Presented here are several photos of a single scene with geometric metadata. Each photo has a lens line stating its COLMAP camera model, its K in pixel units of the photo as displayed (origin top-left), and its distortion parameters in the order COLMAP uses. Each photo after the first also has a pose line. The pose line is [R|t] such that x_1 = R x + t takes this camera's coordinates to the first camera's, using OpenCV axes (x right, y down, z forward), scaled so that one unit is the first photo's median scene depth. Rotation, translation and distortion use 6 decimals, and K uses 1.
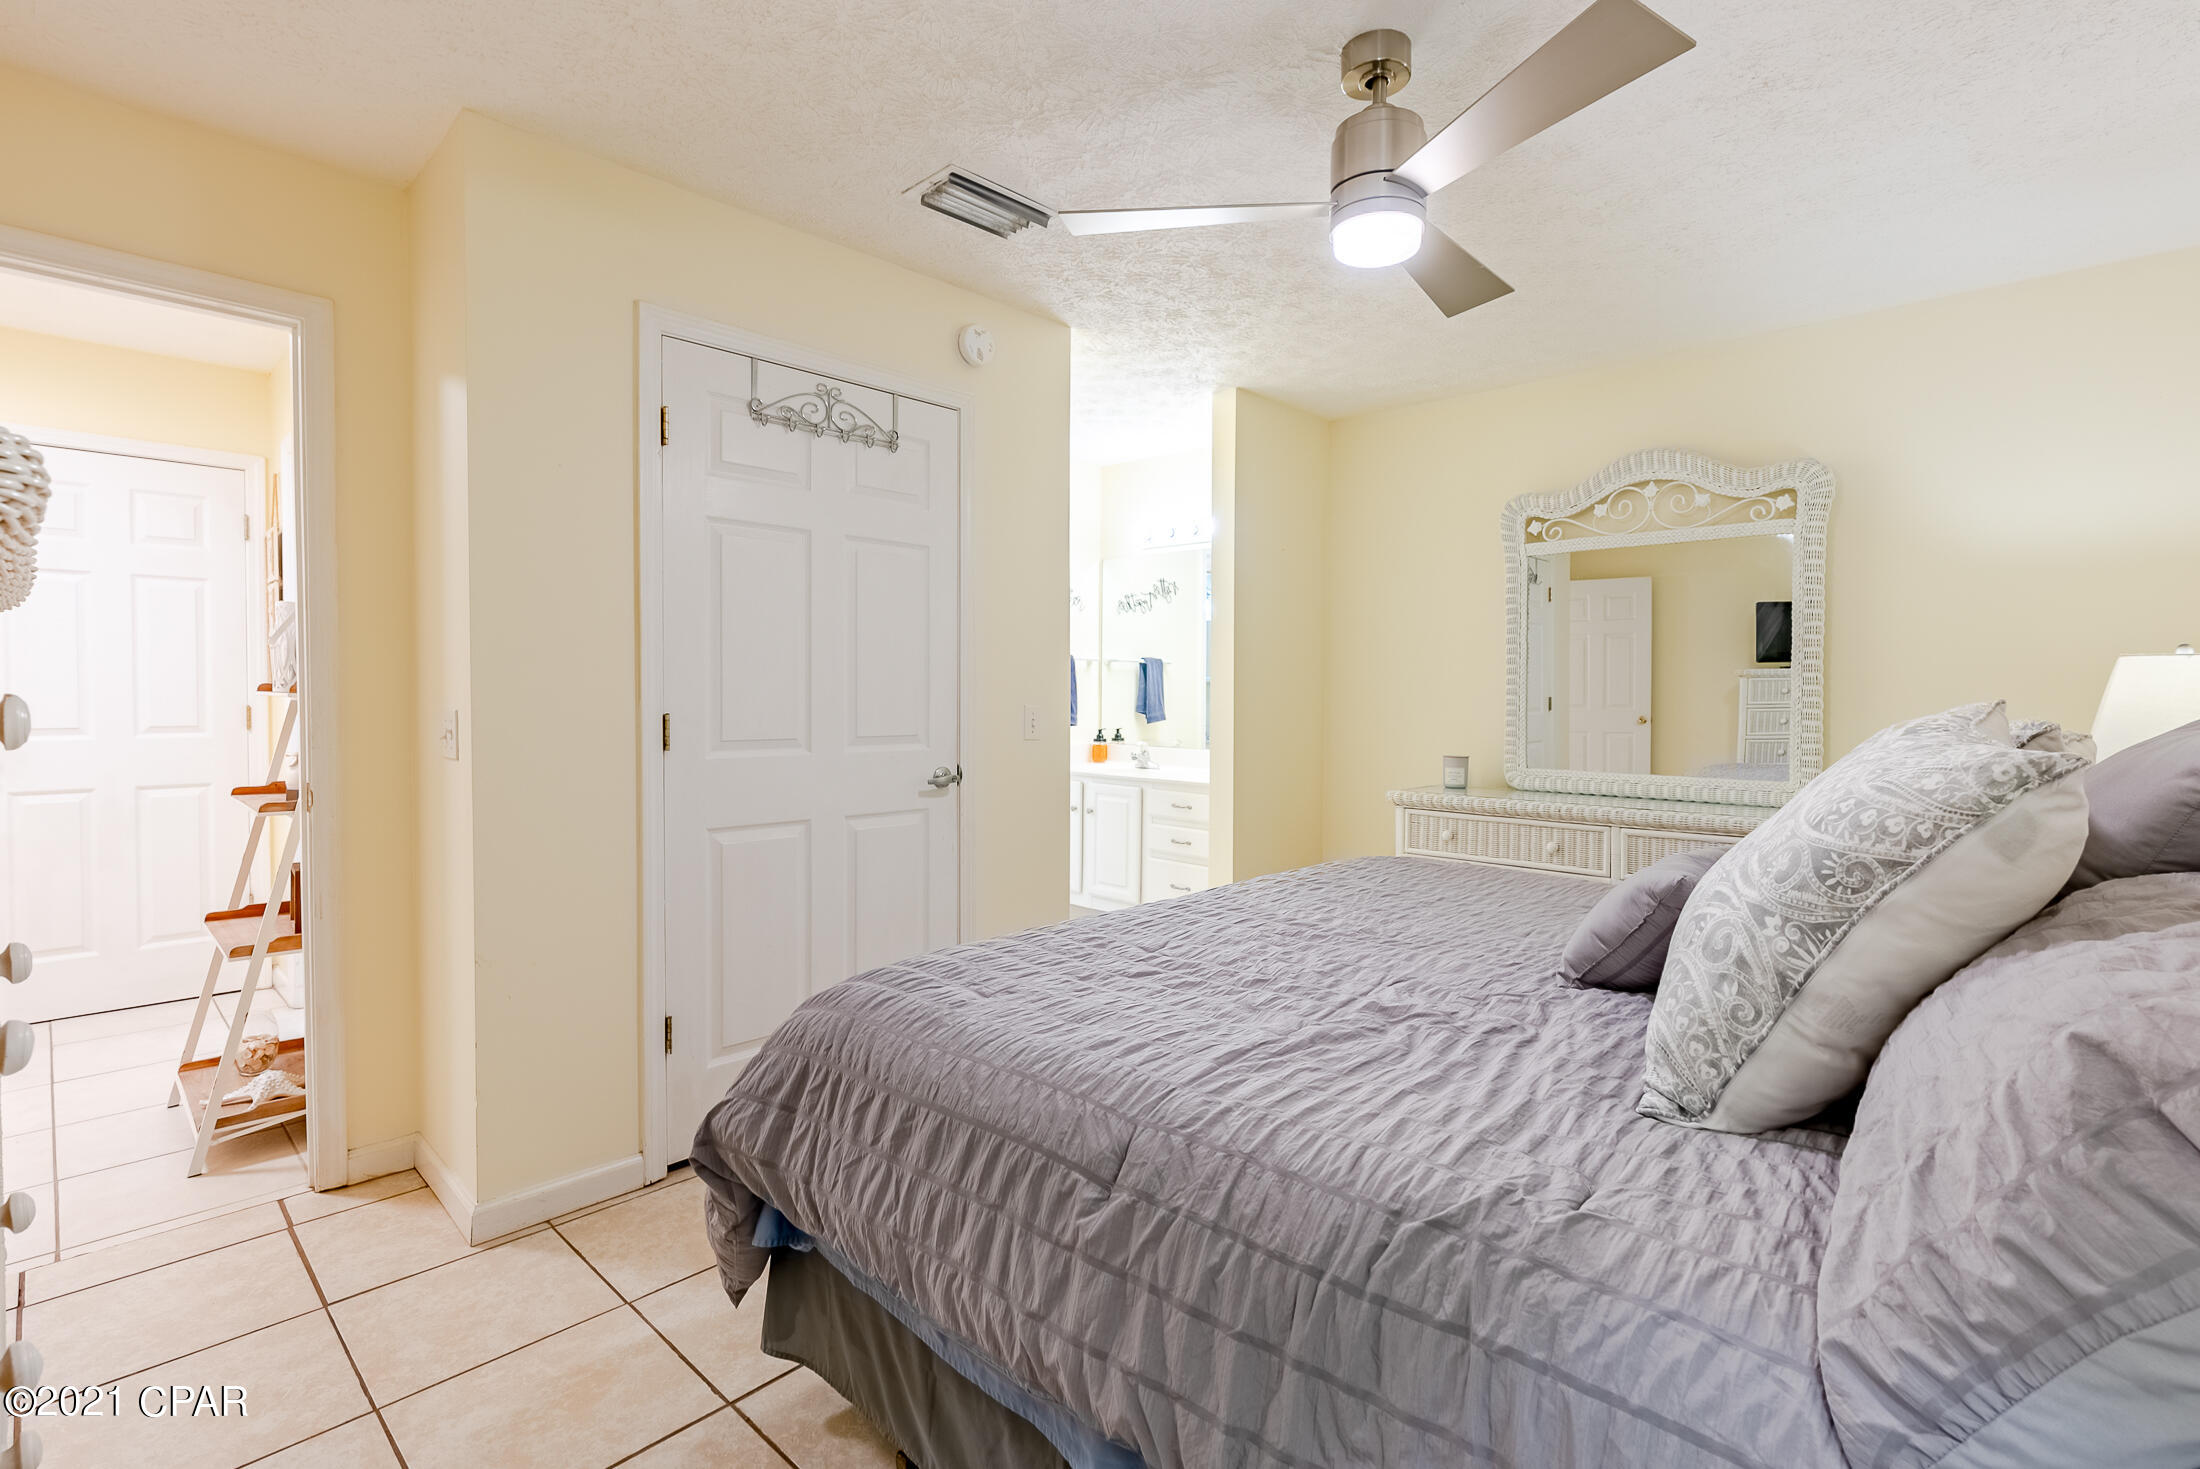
lens RADIAL K [[1011.4, 0, 1092.8], [0, 1011.4, 725.5], [0, 0, 1]] dist [-0.008080, 0.002434]
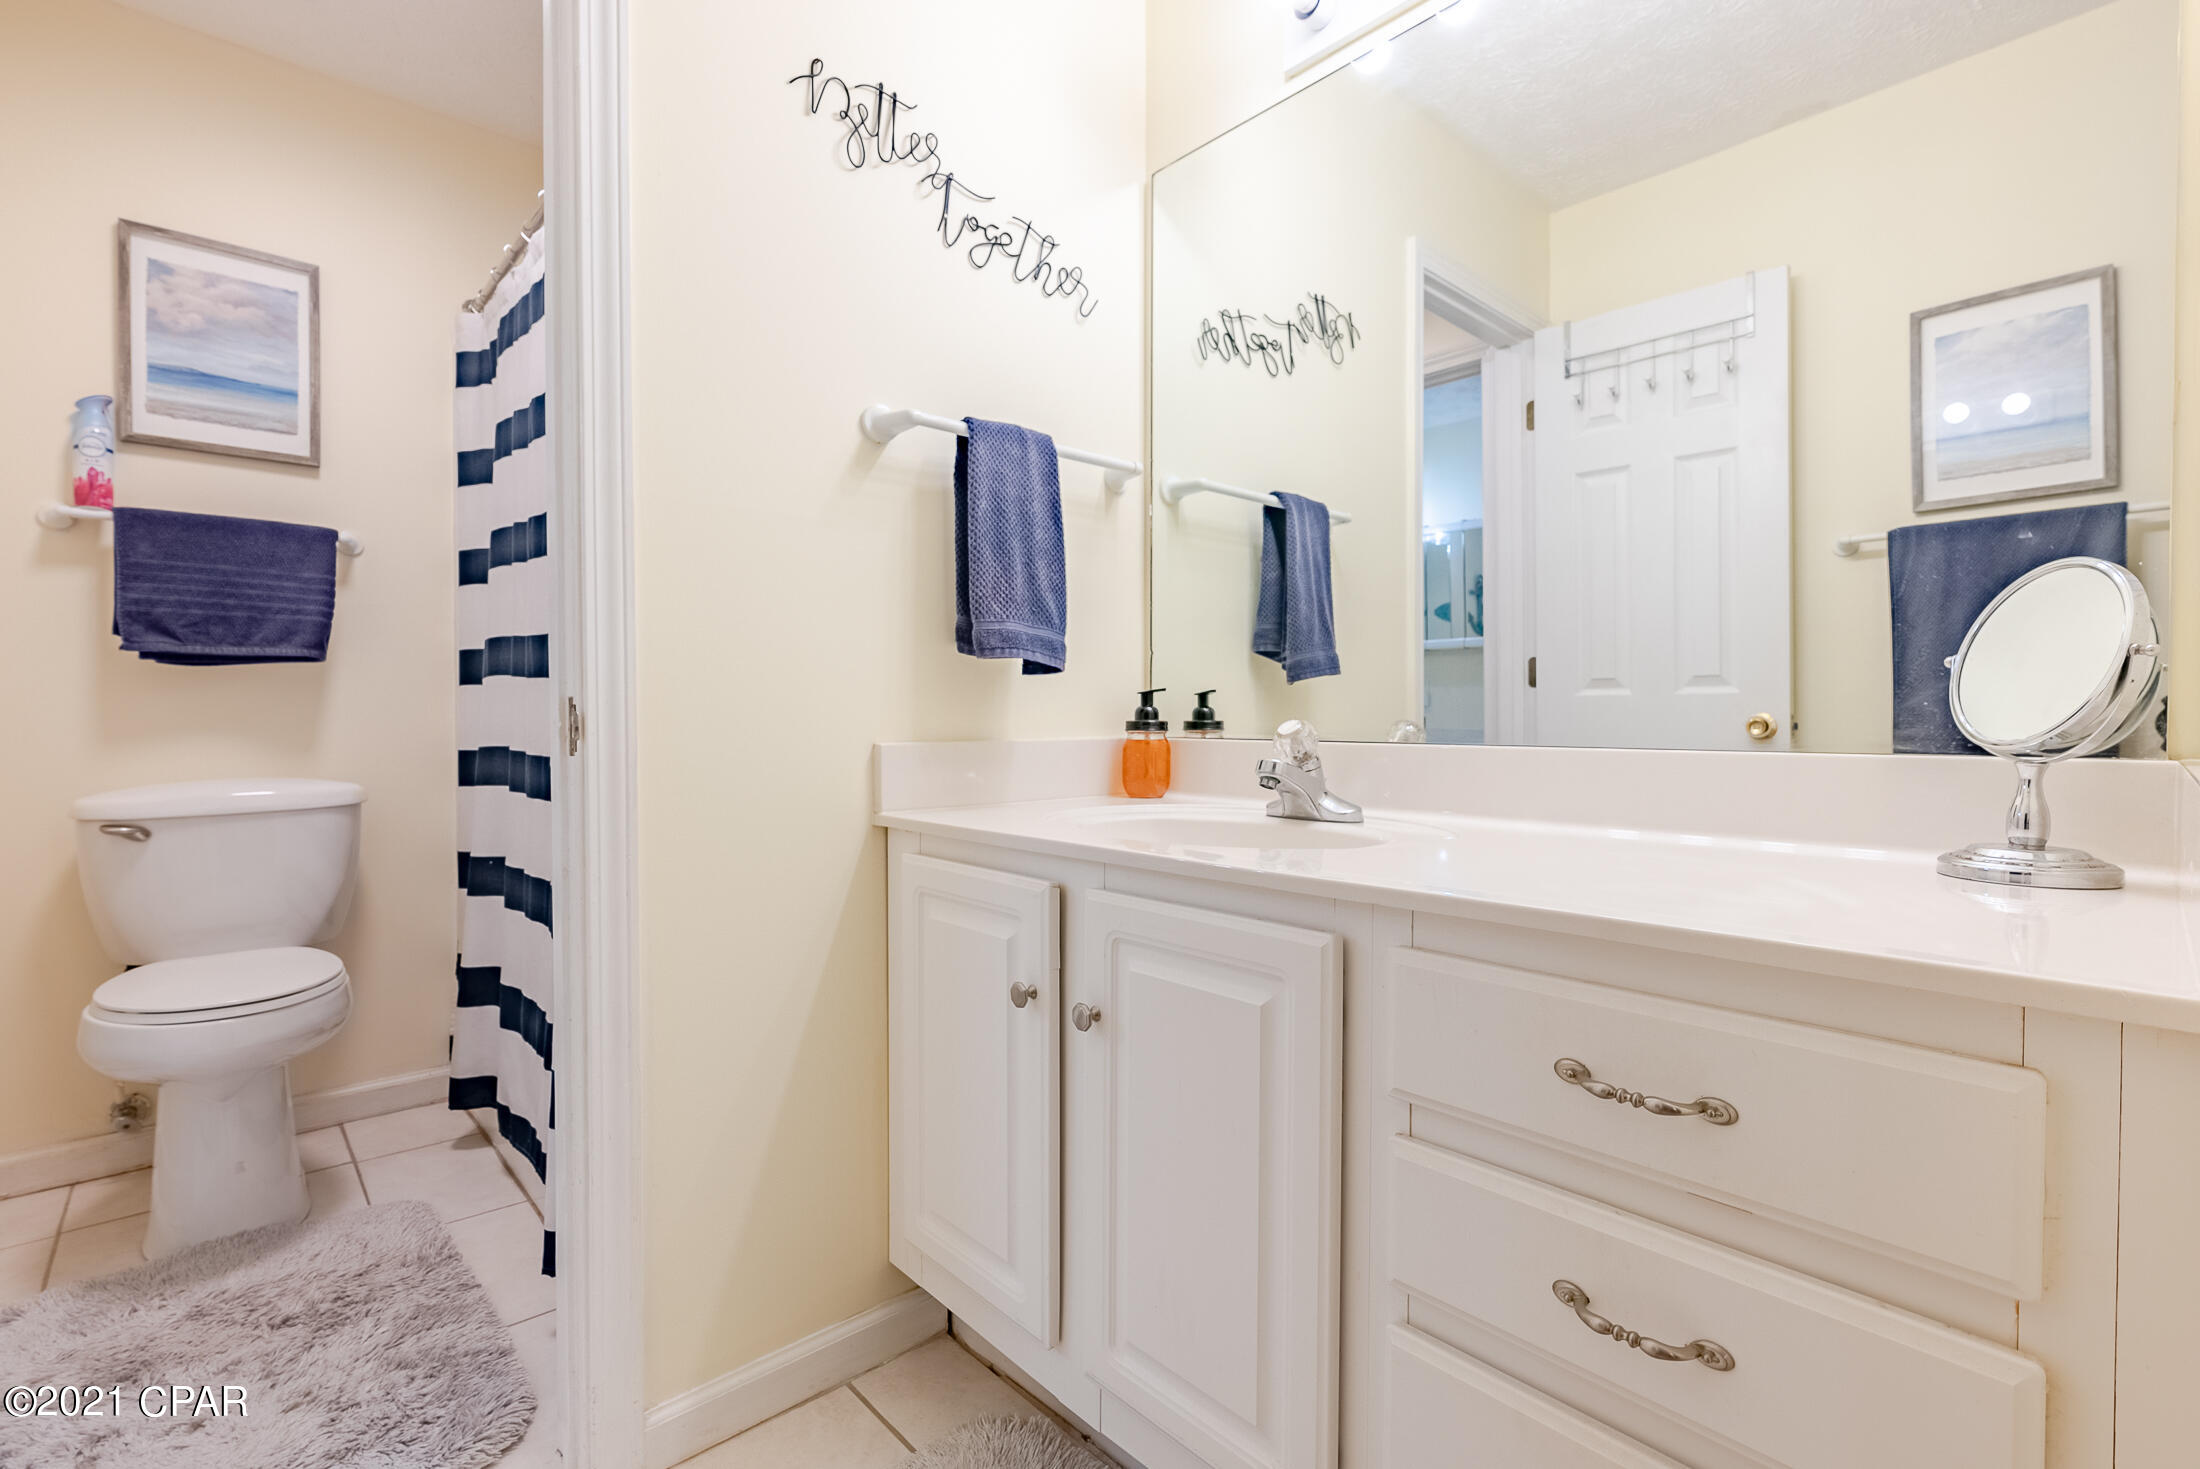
lens RADIAL K [[973.7, 0, 1108.4], [0, 973.7, 730.2], [0, 0, 1]] dist [0.000249, 0.000003]
pose [[0.997990, -0.007431, -0.062938, 0.013989], [0.005849, 0.999663, -0.025287, 0.022982], [0.063105, 0.024868, 0.997697, 0.685731]]
